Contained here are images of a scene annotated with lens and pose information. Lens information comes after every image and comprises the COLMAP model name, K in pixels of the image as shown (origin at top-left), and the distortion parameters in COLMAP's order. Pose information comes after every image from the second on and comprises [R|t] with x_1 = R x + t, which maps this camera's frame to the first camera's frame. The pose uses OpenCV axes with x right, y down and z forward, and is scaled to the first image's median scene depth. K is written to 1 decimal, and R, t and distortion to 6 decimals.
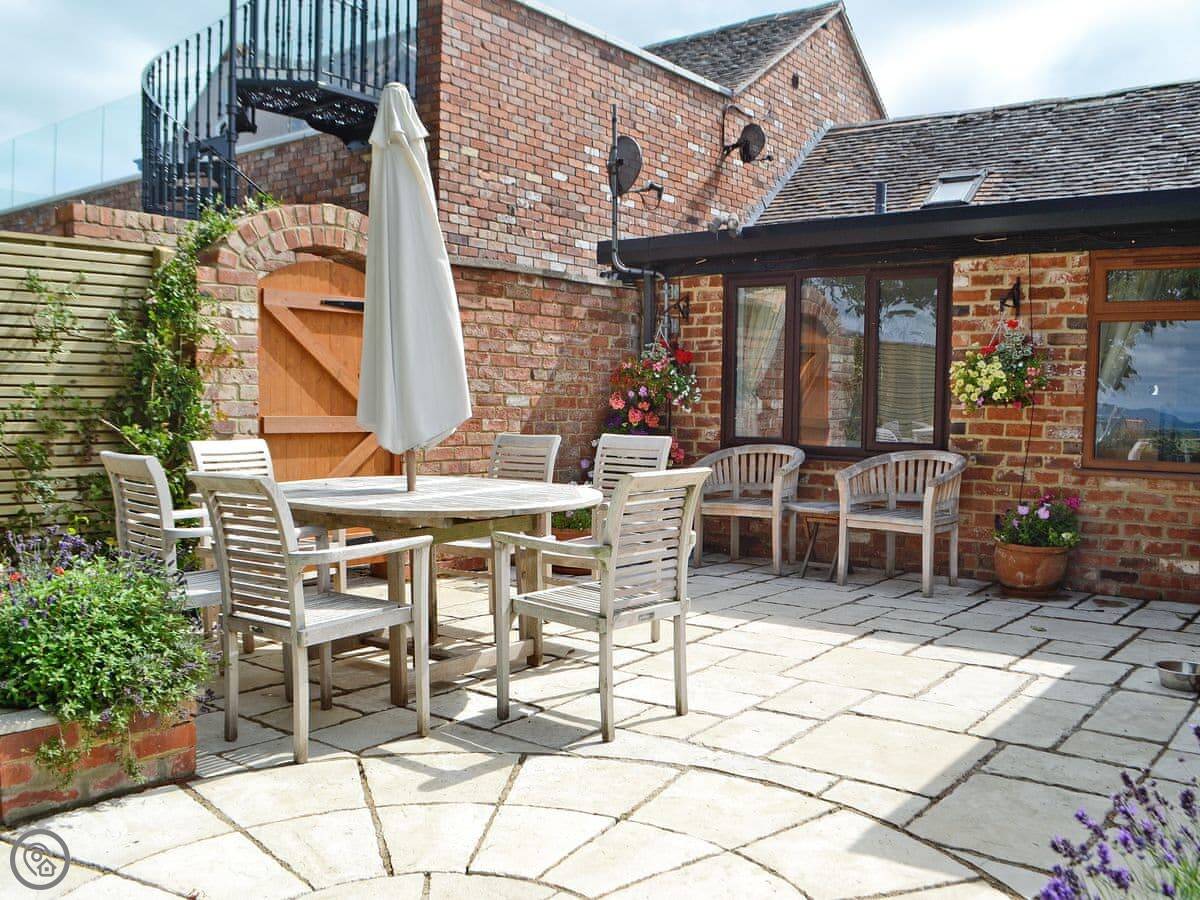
lens RADIAL K [[1167.5, 0, 600.9], [0, 1167.5, 456.6], [0, 0, 1]] dist [-0.081911, 0.000000]
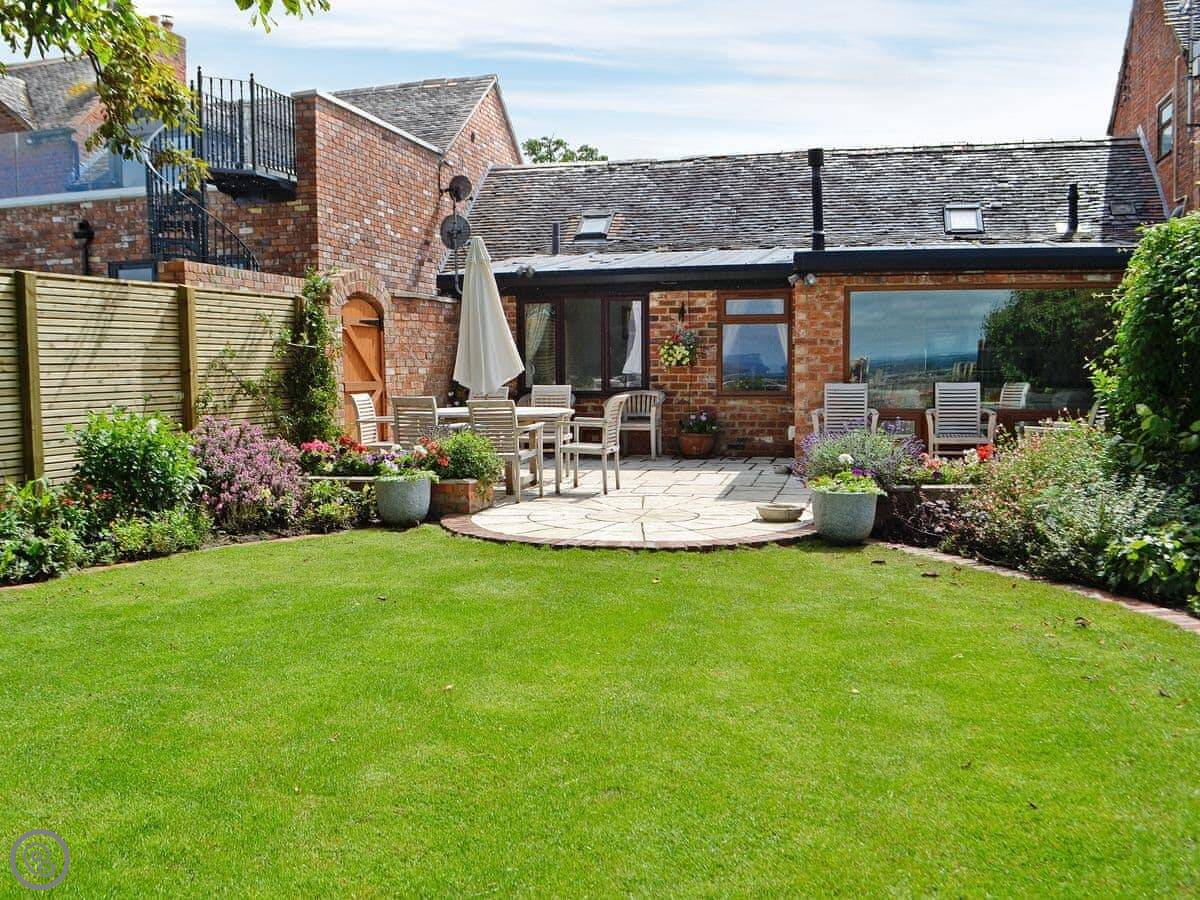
lens RADIAL K [[1167.5, 0, 599.0], [0, 1167.5, 449.3], [0, 0, 1]] dist [-0.081911, 0.000000]
pose [[0.922098, -0.052715, 0.383349, -0.542927], [0.042402, 0.998476, 0.035311, 0.021542], [-0.384627, -0.016305, 0.922928, -0.789250]]
